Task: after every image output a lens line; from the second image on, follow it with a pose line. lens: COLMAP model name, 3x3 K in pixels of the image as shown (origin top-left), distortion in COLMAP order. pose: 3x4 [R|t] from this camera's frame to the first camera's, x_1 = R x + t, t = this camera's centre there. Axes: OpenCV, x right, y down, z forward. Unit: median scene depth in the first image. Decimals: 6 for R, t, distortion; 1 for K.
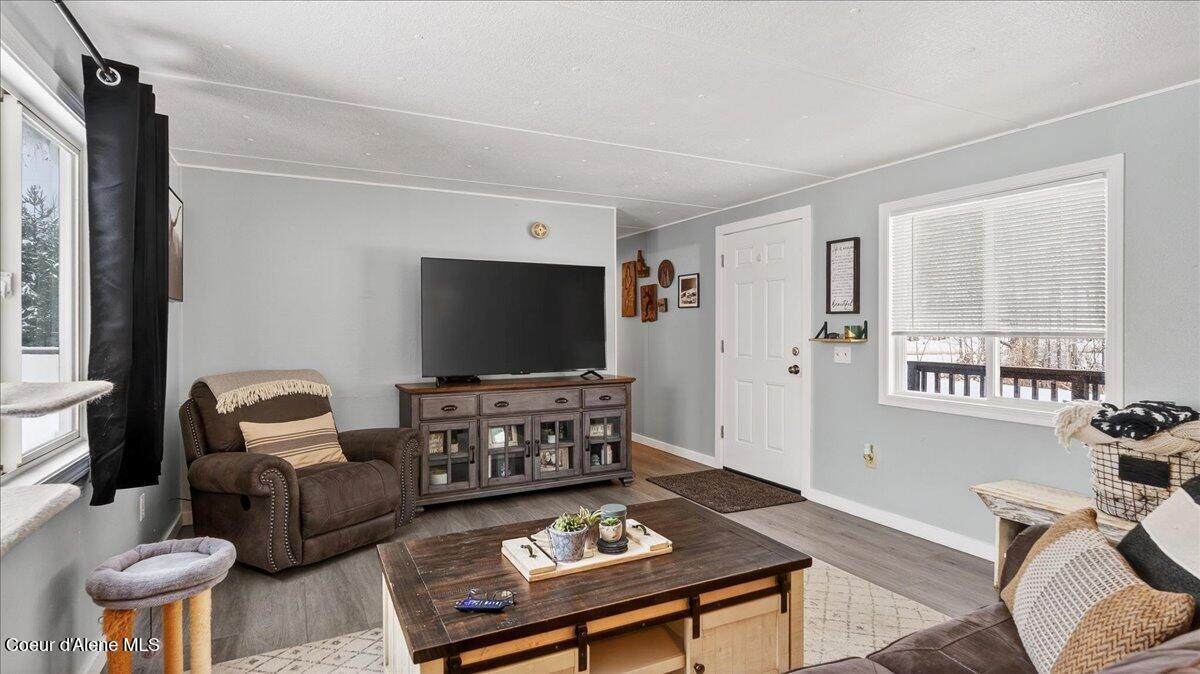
lens RADIAL K [[612.0, 0, 553.2], [0, 612.0, 332.1], [0, 0, 1]] dist [-0.005359, 0.001404]
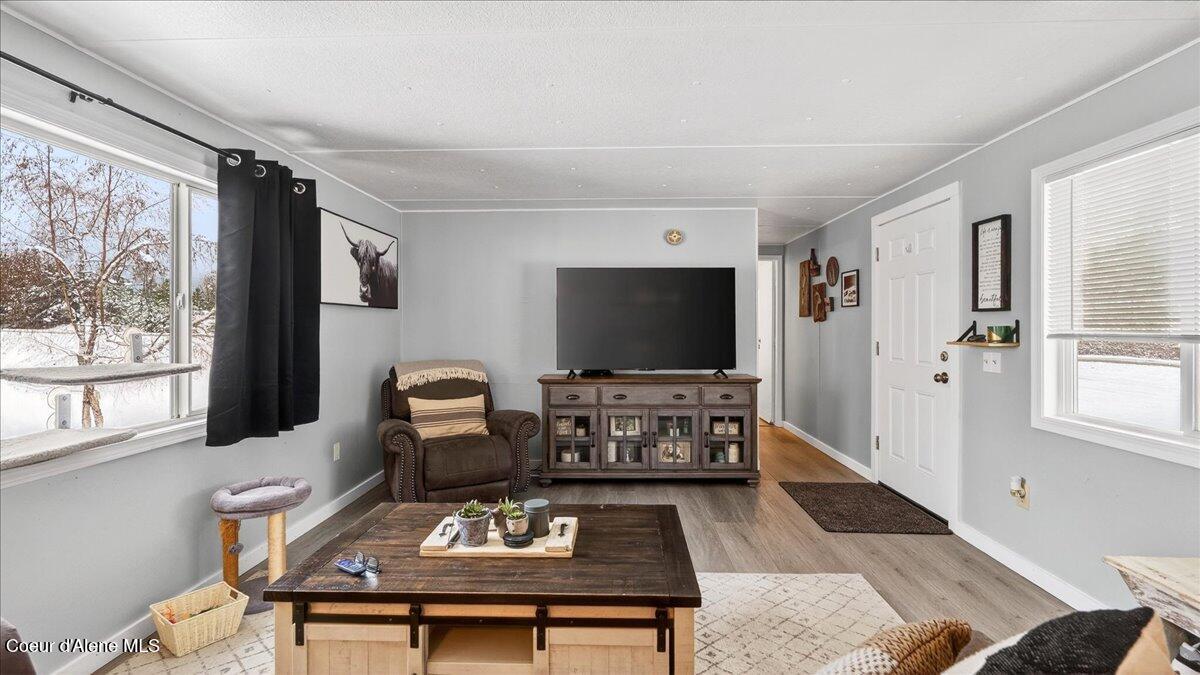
lens RADIAL K [[522.2, 0, 601.6], [0, 522.2, 330.1], [0, 0, 1]] dist [-0.007153, 0.001840]
pose [[0.883164, 0.003592, -0.469050, 0.335936], [-0.003647, 0.999993, 0.000790, -0.003753], [0.469050, 0.001013, 0.883171, 0.149821]]
